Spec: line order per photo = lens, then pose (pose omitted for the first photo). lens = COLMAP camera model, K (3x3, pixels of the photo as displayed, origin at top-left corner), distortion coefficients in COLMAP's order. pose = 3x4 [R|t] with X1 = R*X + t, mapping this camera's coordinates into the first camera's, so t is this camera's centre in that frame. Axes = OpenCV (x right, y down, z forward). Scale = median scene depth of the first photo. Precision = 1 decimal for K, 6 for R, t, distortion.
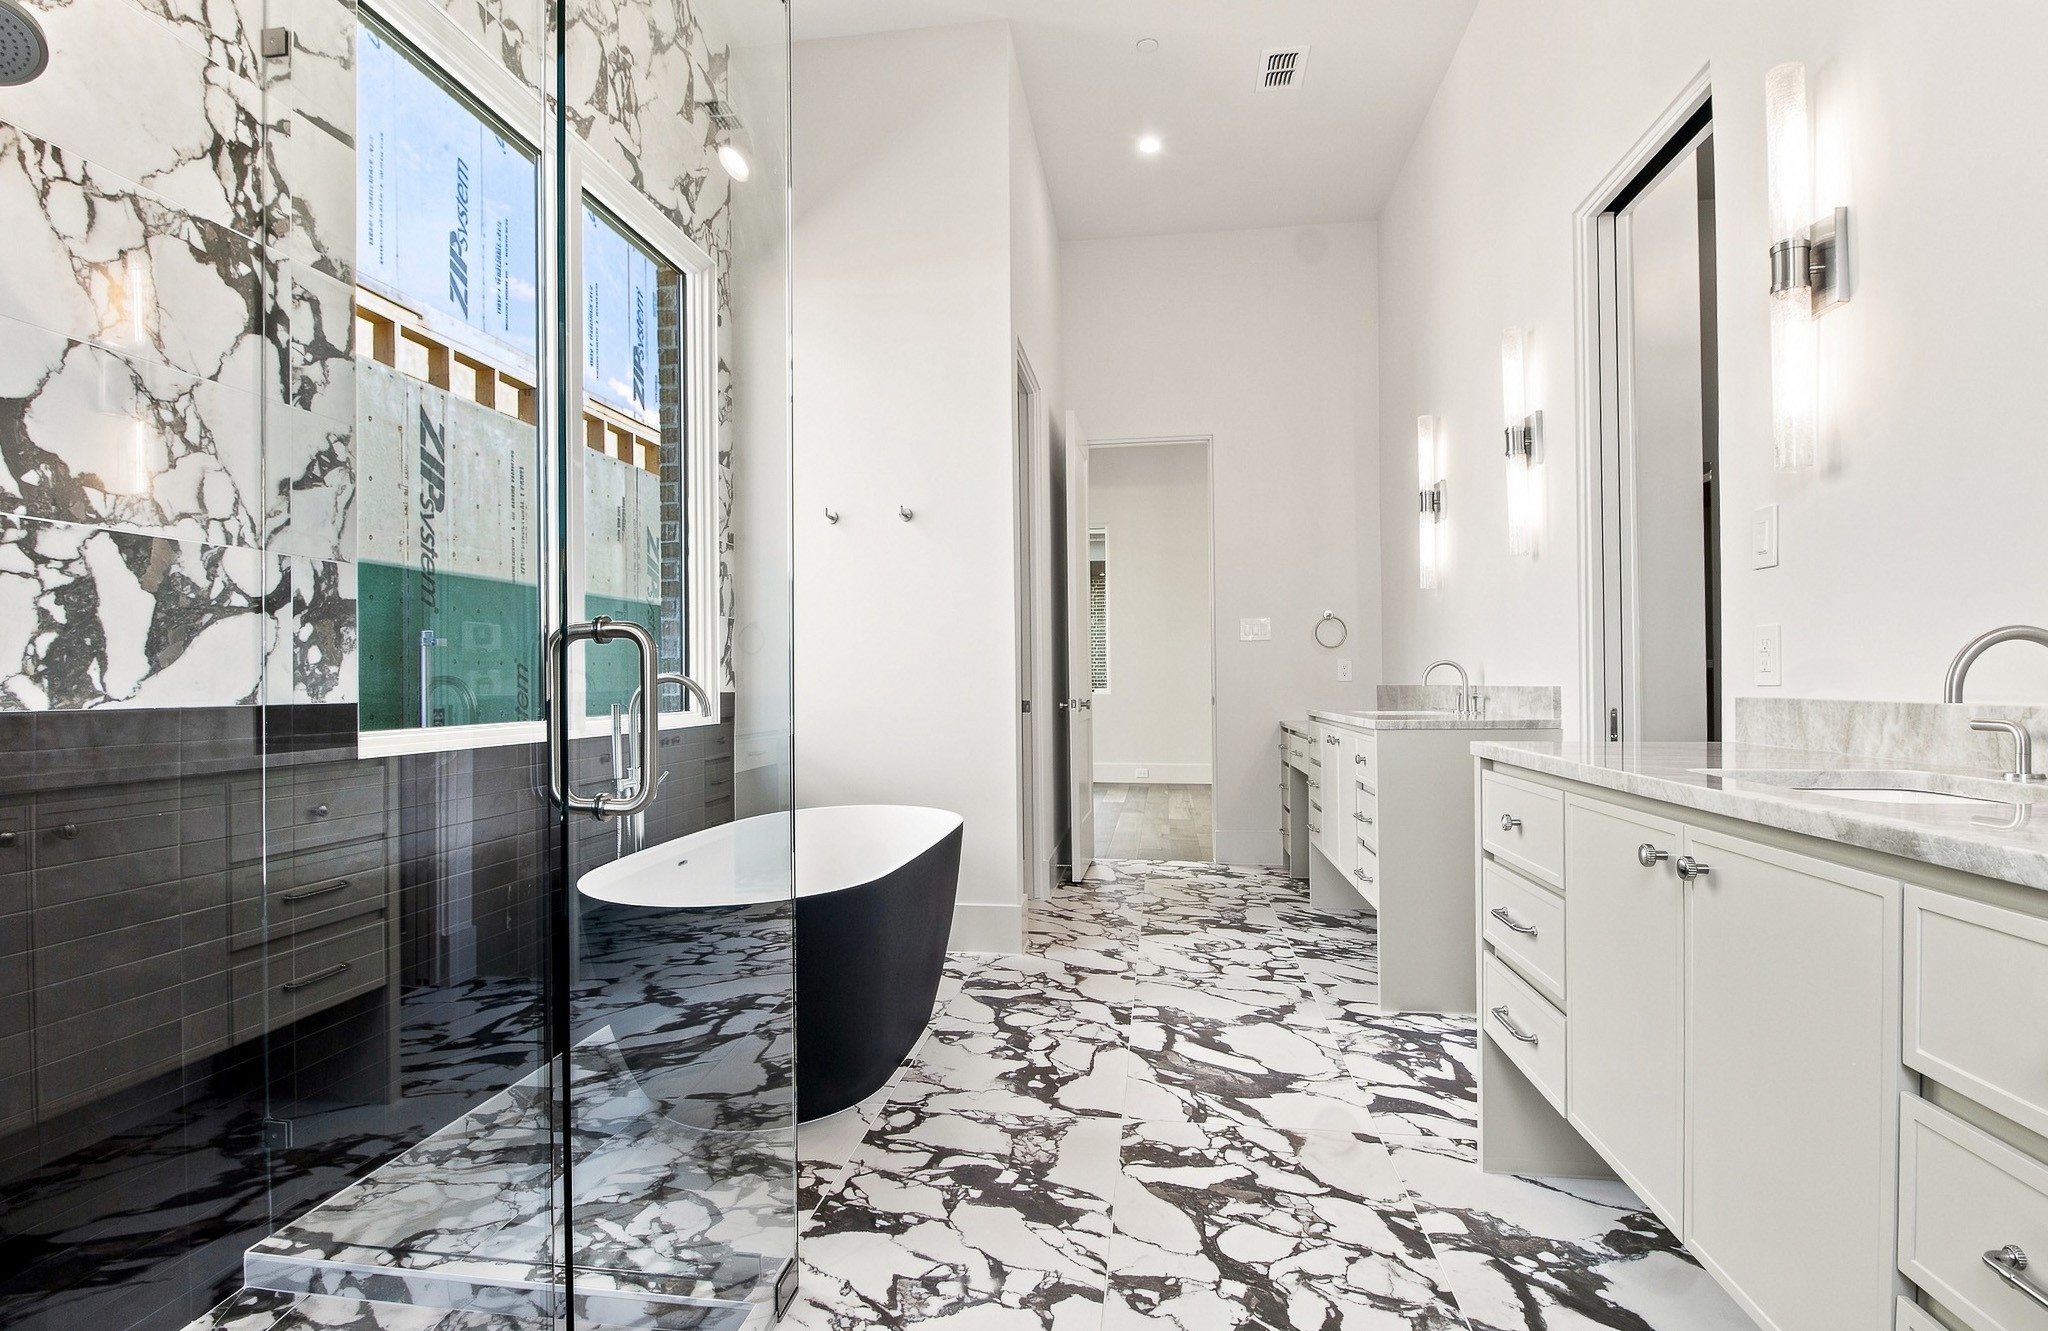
lens RADIAL K [[1047.4, 0, 1016.6], [0, 1047.4, 670.9], [0, 0, 1]] dist [-0.001386, -0.000274]
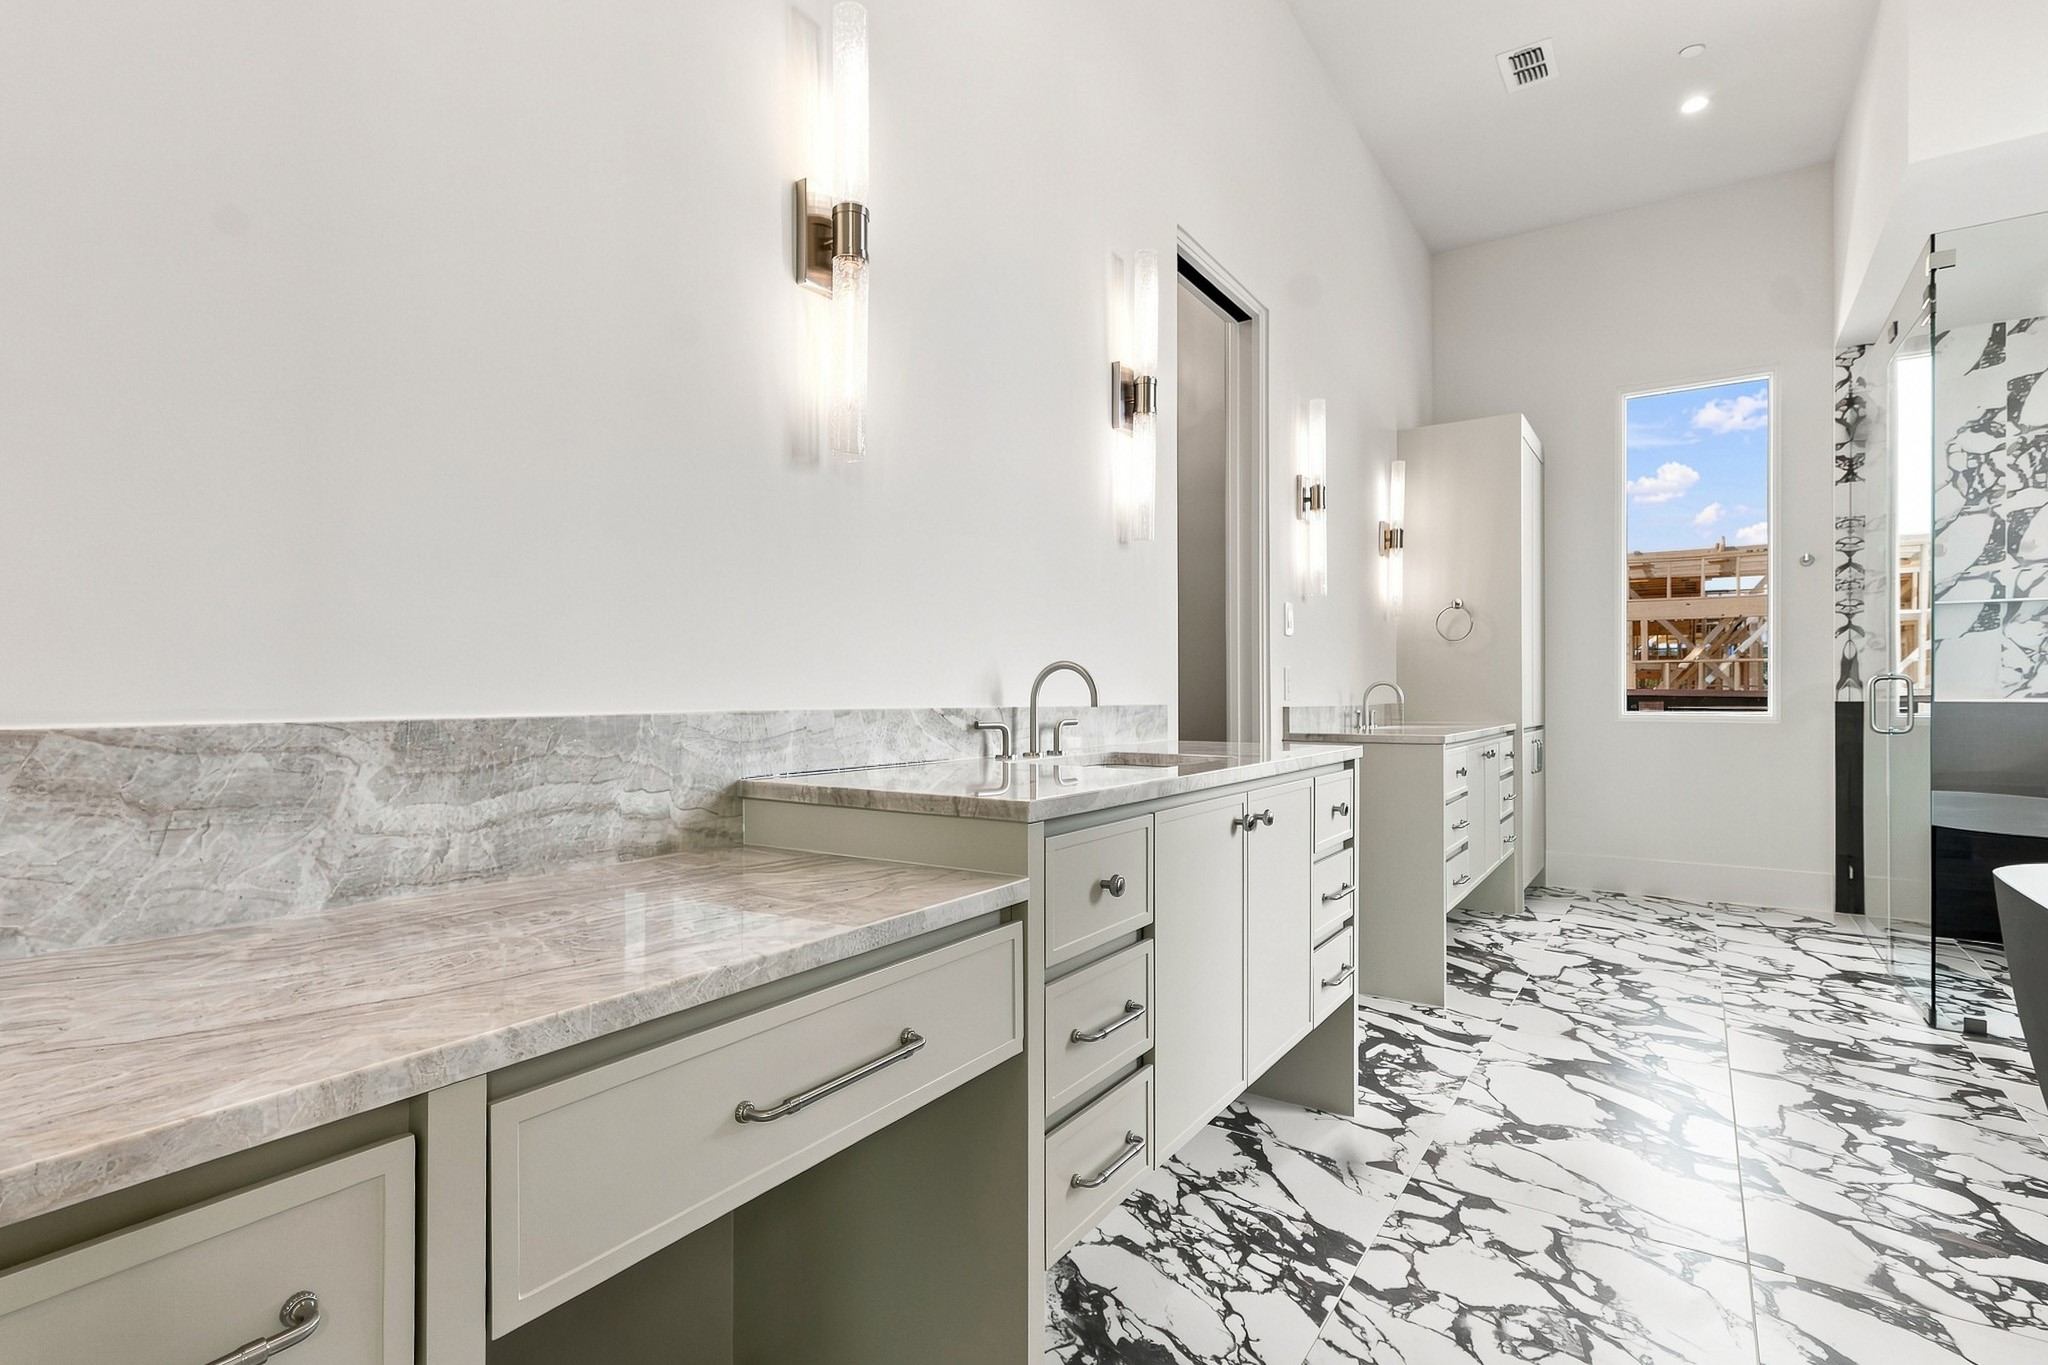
lens RADIAL K [[986.0, 0, 1031.0], [0, 986.0, 686.7], [0, 0, 1]] dist [0.008852, -0.000315]
pose [[-0.900530, 0.009334, 0.434693, 0.370644], [0.000833, 0.999805, -0.019743, 0.027870], [-0.434793, -0.017417, -0.900362, 2.729162]]
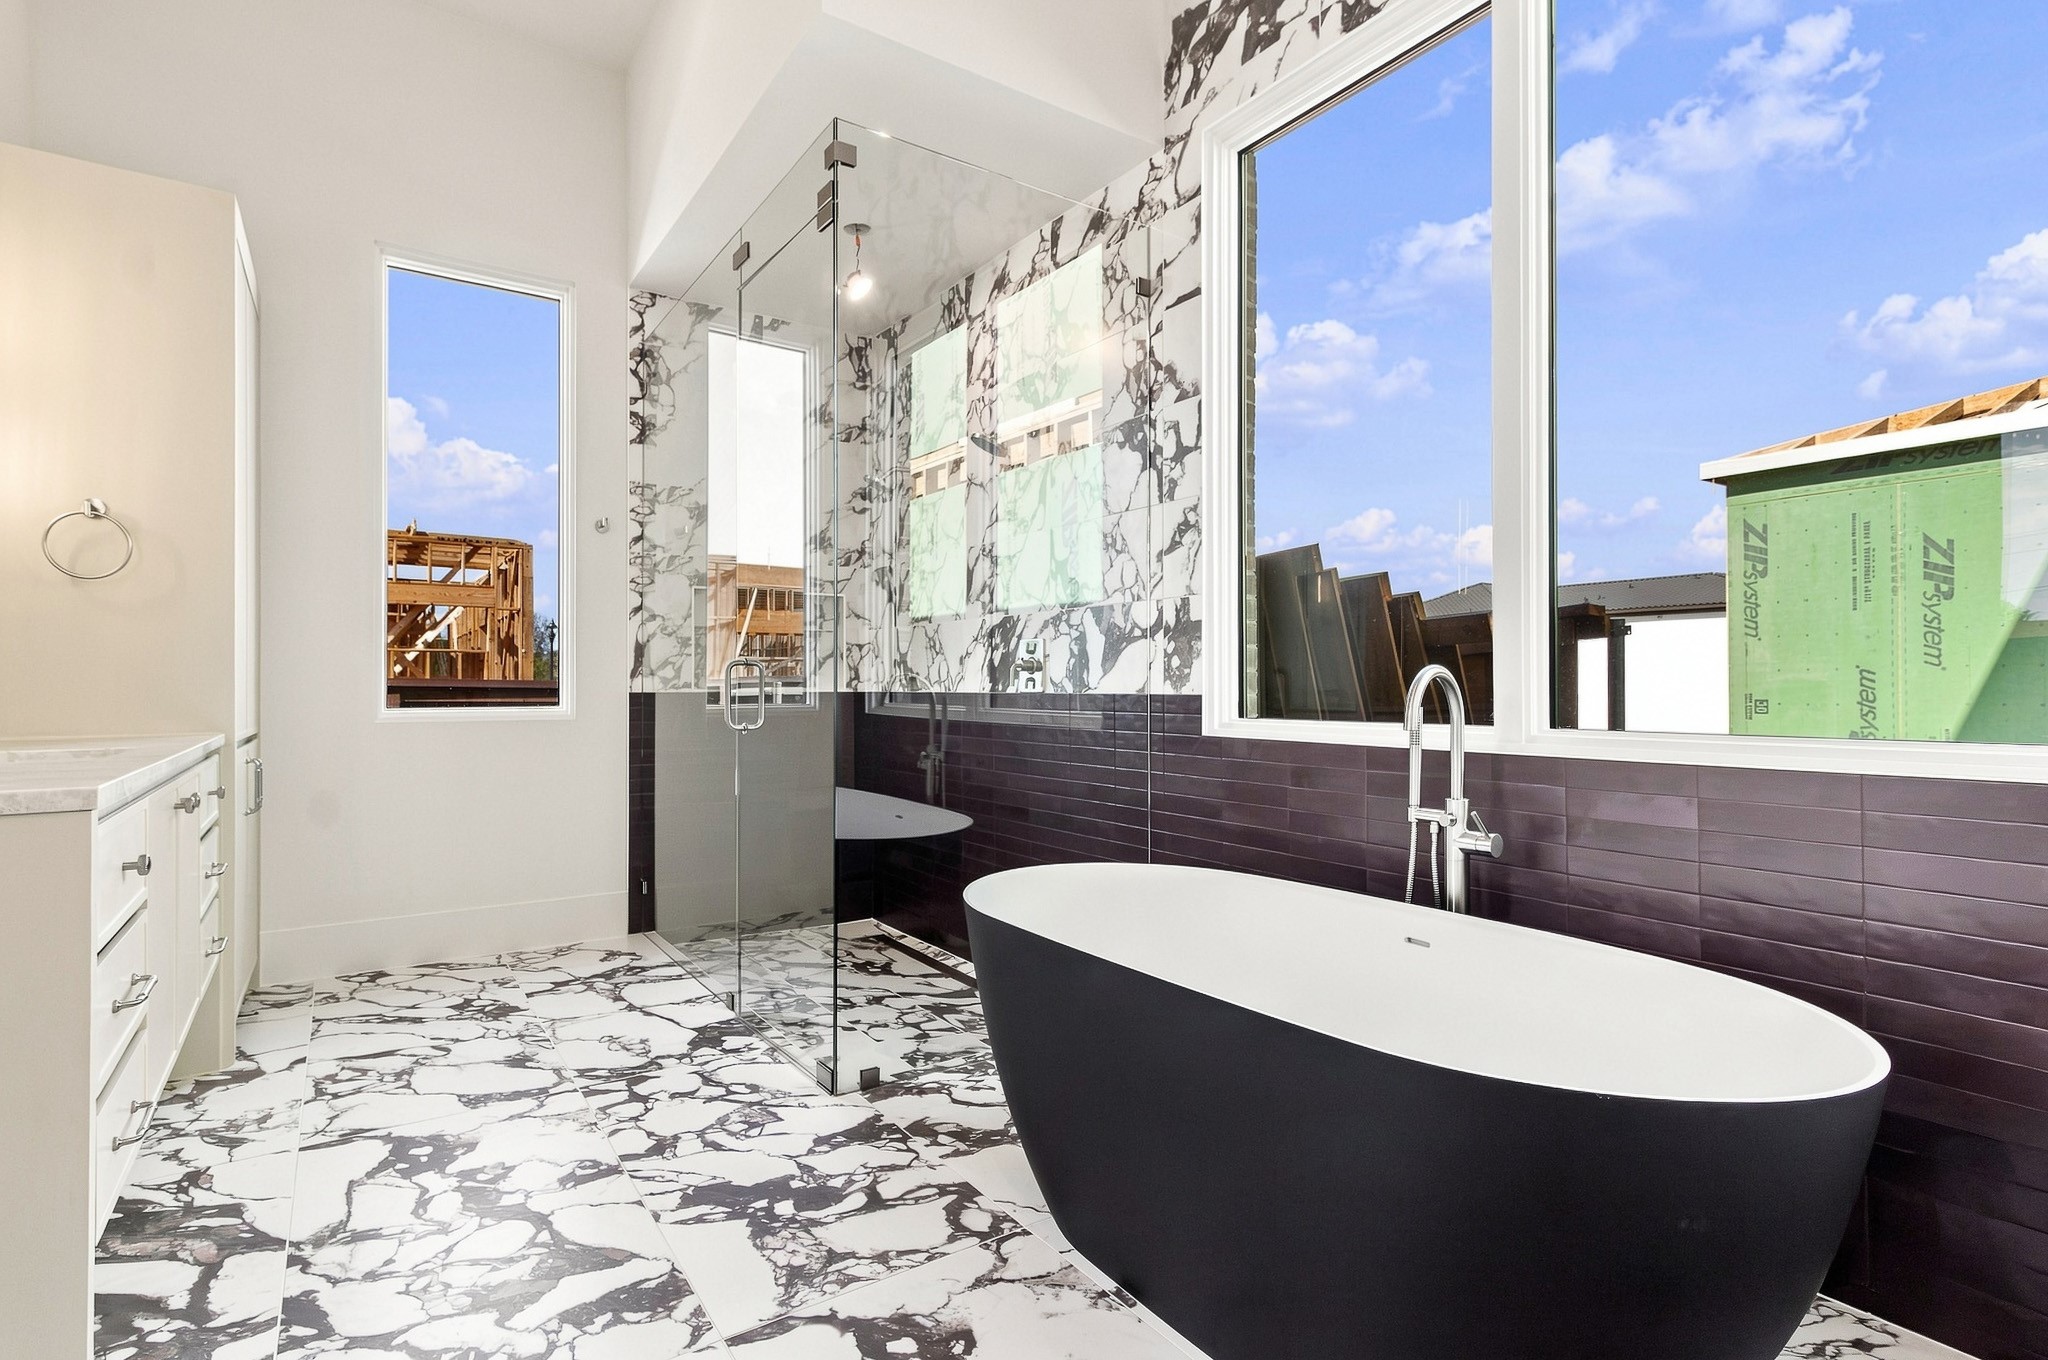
lens RADIAL K [[986.0, 0, 990.6], [0, 986.0, 682.6], [0, 0, 1]] dist [0.008852, -0.000315]
pose [[-0.754858, 0.004673, -0.655871, 0.445619], [0.011843, 0.999909, -0.006507, 0.020161], [0.655781, -0.012679, -0.754845, 1.853183]]
